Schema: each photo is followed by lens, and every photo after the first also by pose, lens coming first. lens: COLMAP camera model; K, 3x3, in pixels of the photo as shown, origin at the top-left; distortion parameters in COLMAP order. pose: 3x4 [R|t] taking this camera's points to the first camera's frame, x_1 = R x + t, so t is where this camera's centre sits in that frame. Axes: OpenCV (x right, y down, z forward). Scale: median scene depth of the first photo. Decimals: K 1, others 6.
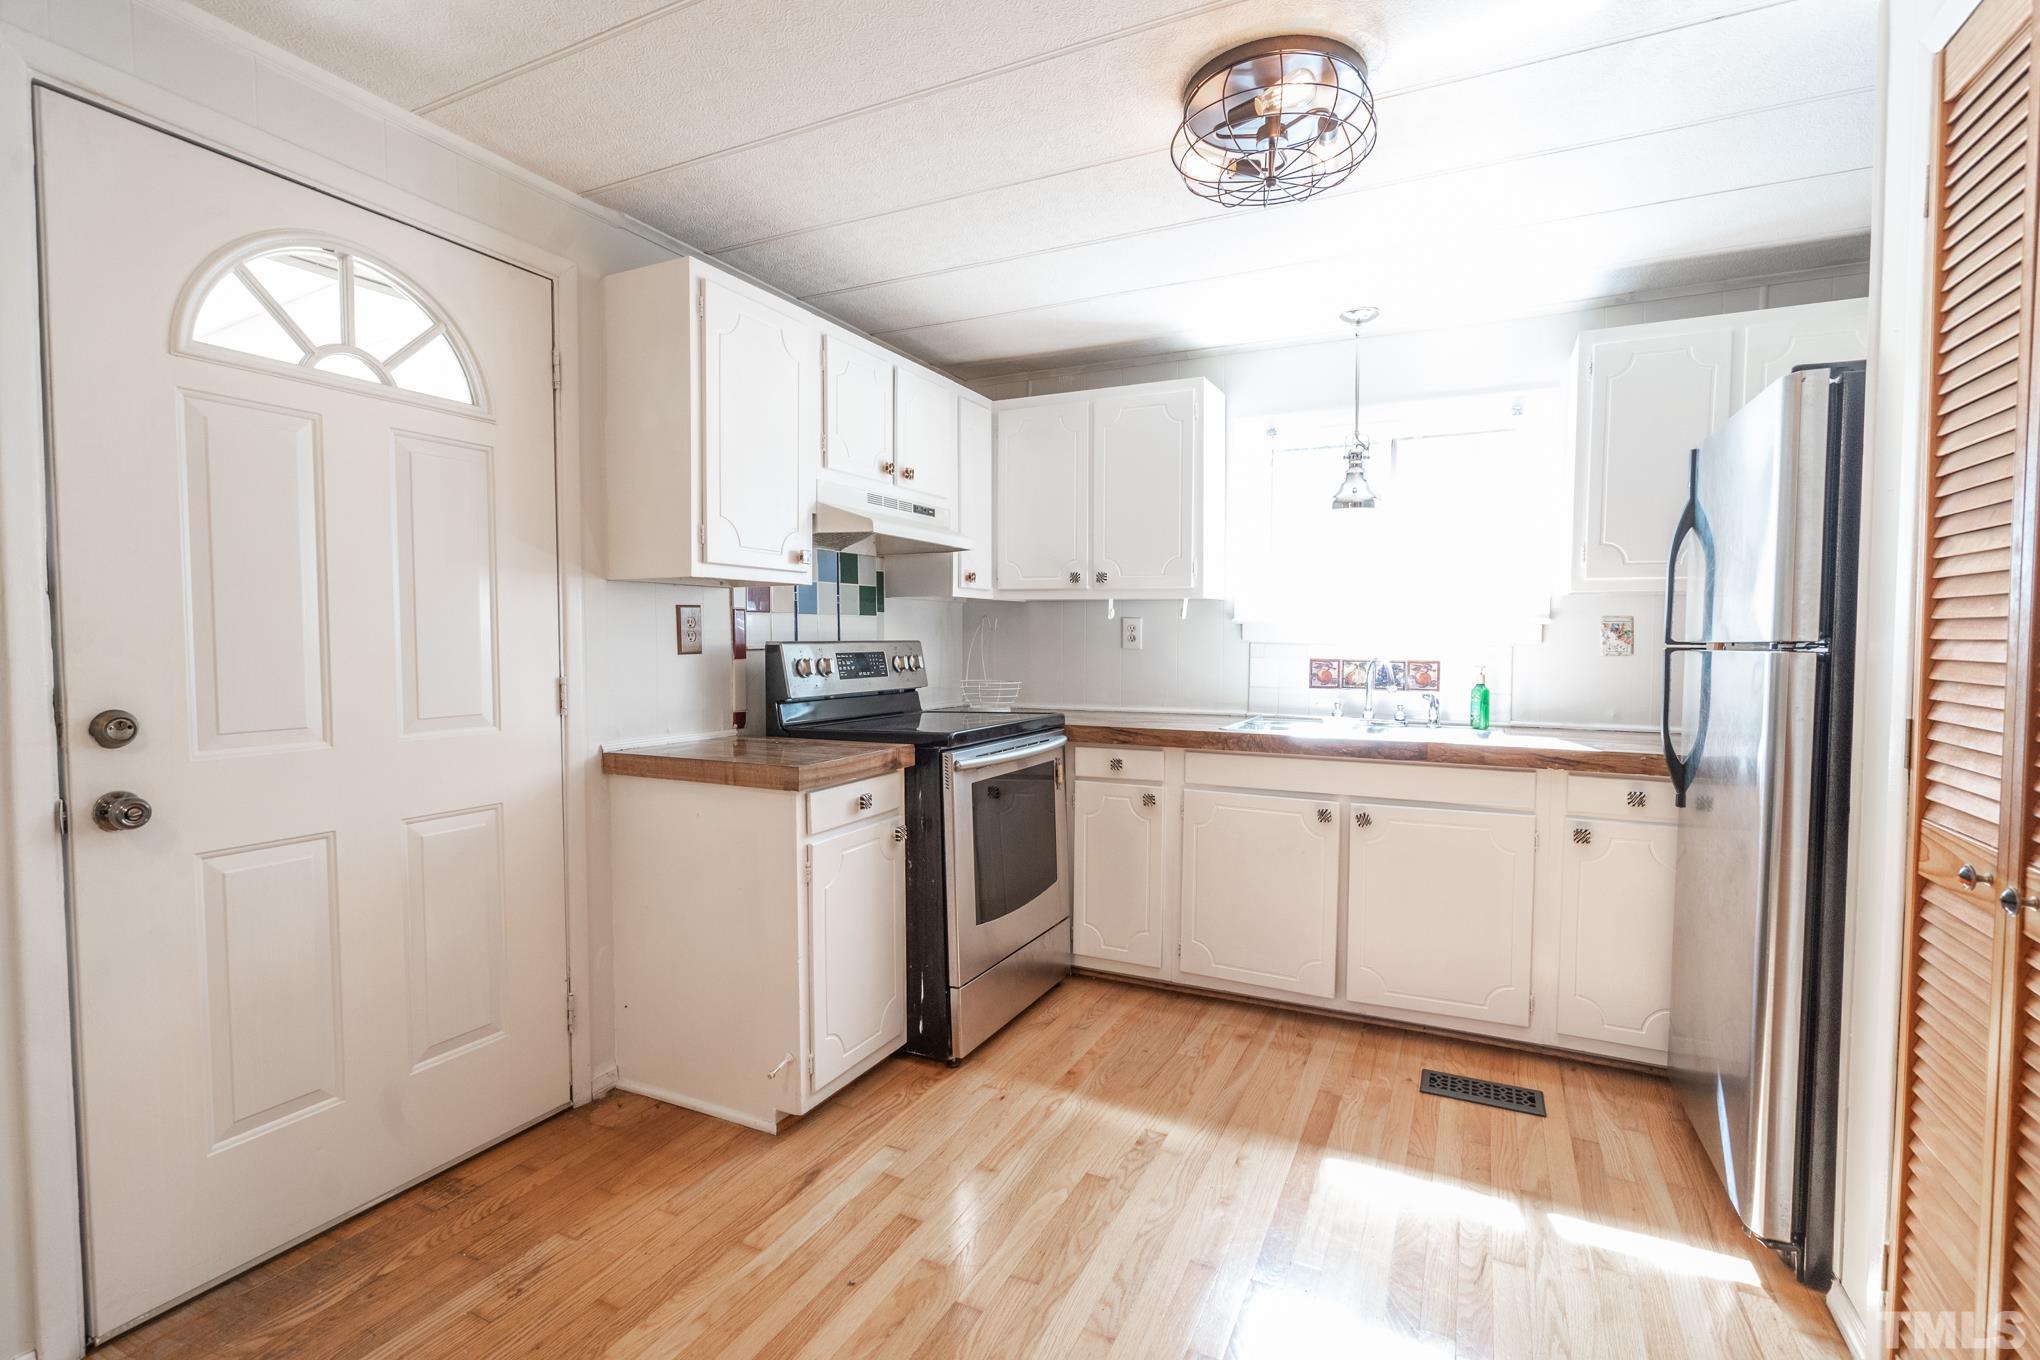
lens RADIAL K [[922.1, 0, 1025.9], [0, 922.1, 677.1], [0, 0, 1]] dist [-0.004336, -0.000035]
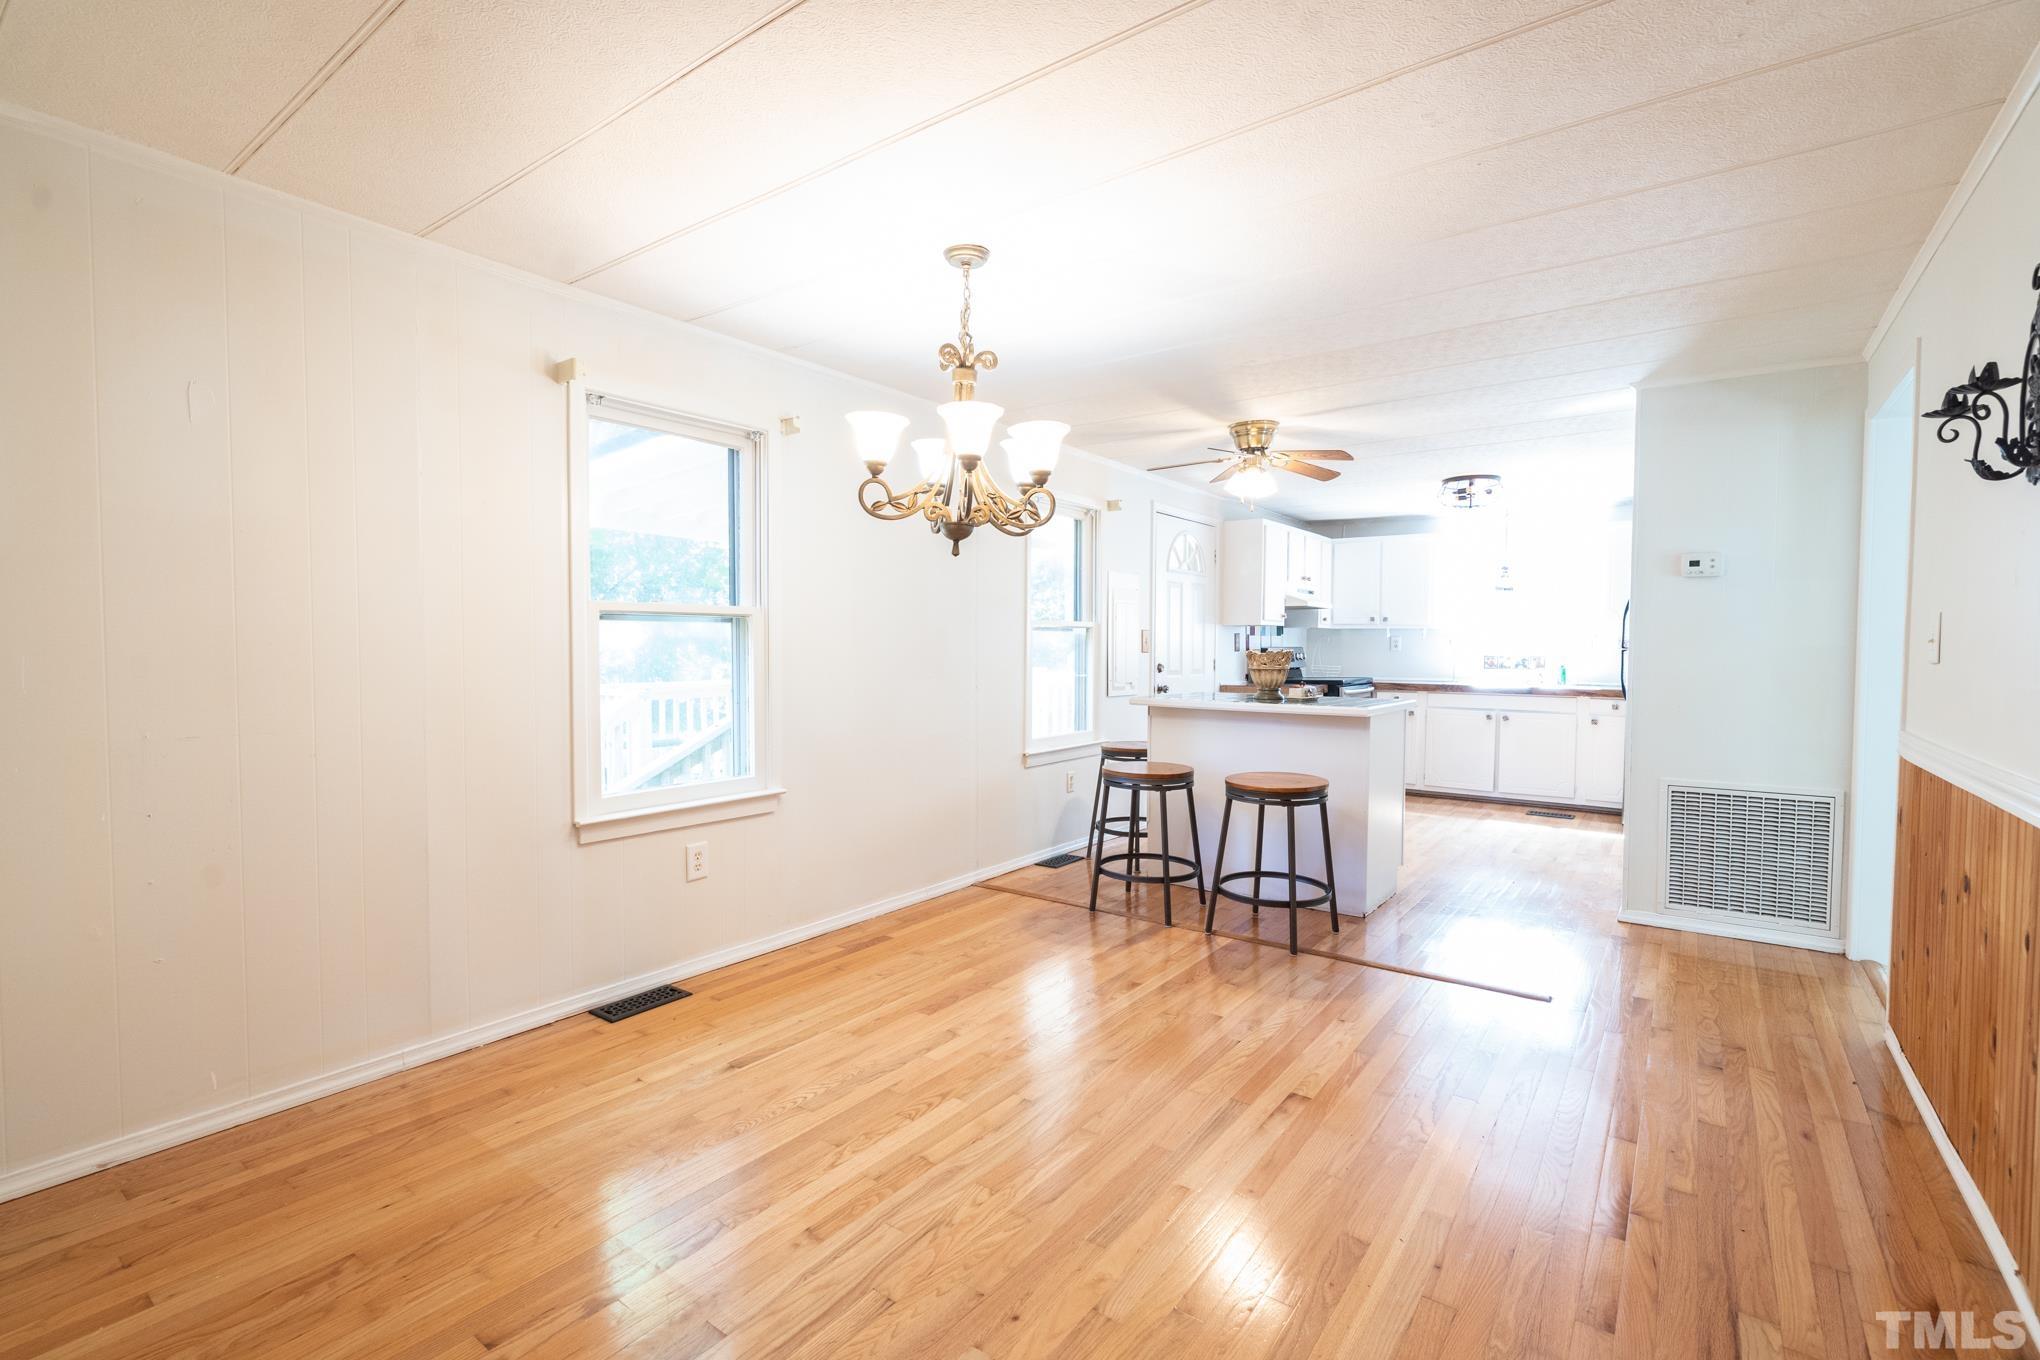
lens RADIAL K [[922.1, 0, 1011.5], [0, 922.1, 676.9], [0, 0, 1]] dist [-0.004336, -0.000035]
pose [[0.984461, 0.007309, -0.175454, -0.501676], [-0.009252, 0.999905, -0.010263, 0.077550], [0.175362, 0.011727, 0.984434, -1.647934]]
